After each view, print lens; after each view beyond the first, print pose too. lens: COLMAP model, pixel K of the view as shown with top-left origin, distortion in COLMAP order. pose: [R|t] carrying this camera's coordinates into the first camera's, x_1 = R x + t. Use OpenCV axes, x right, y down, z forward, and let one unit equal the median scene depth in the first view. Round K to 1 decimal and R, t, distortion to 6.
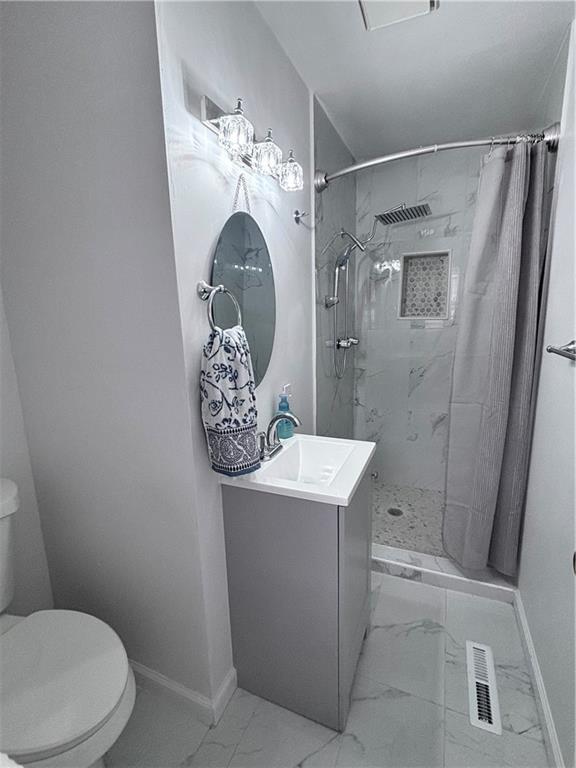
lens RADIAL K [[365.2, 0, 287.6], [0, 365.2, 381.3], [0, 0, 1]] dist [0.006919, 0.000128]
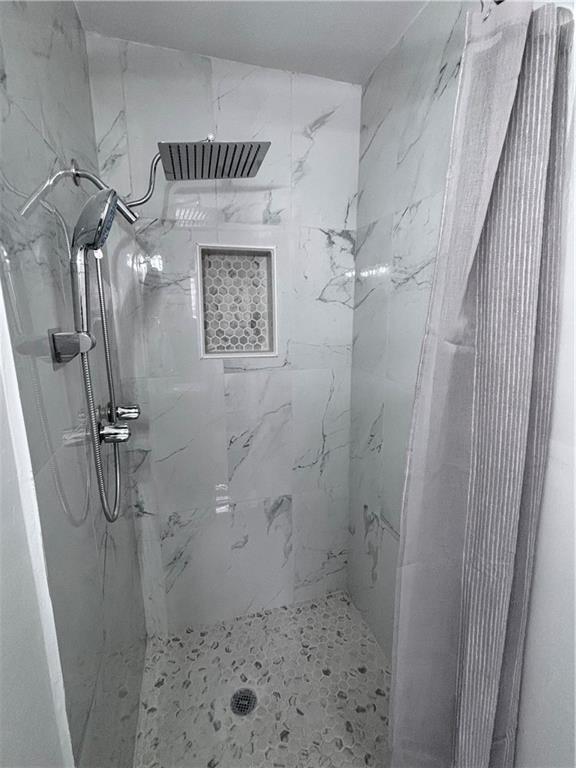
lens RADIAL K [[365.2, 0, 288.0], [0, 365.2, 383.3], [0, 0, 1]] dist [0.006919, 0.000128]
pose [[0.772701, -0.108970, 0.625347, 0.057456], [0.111515, 0.993137, 0.035268, -0.176708], [-0.624898, 0.042484, 0.779549, 0.609478]]
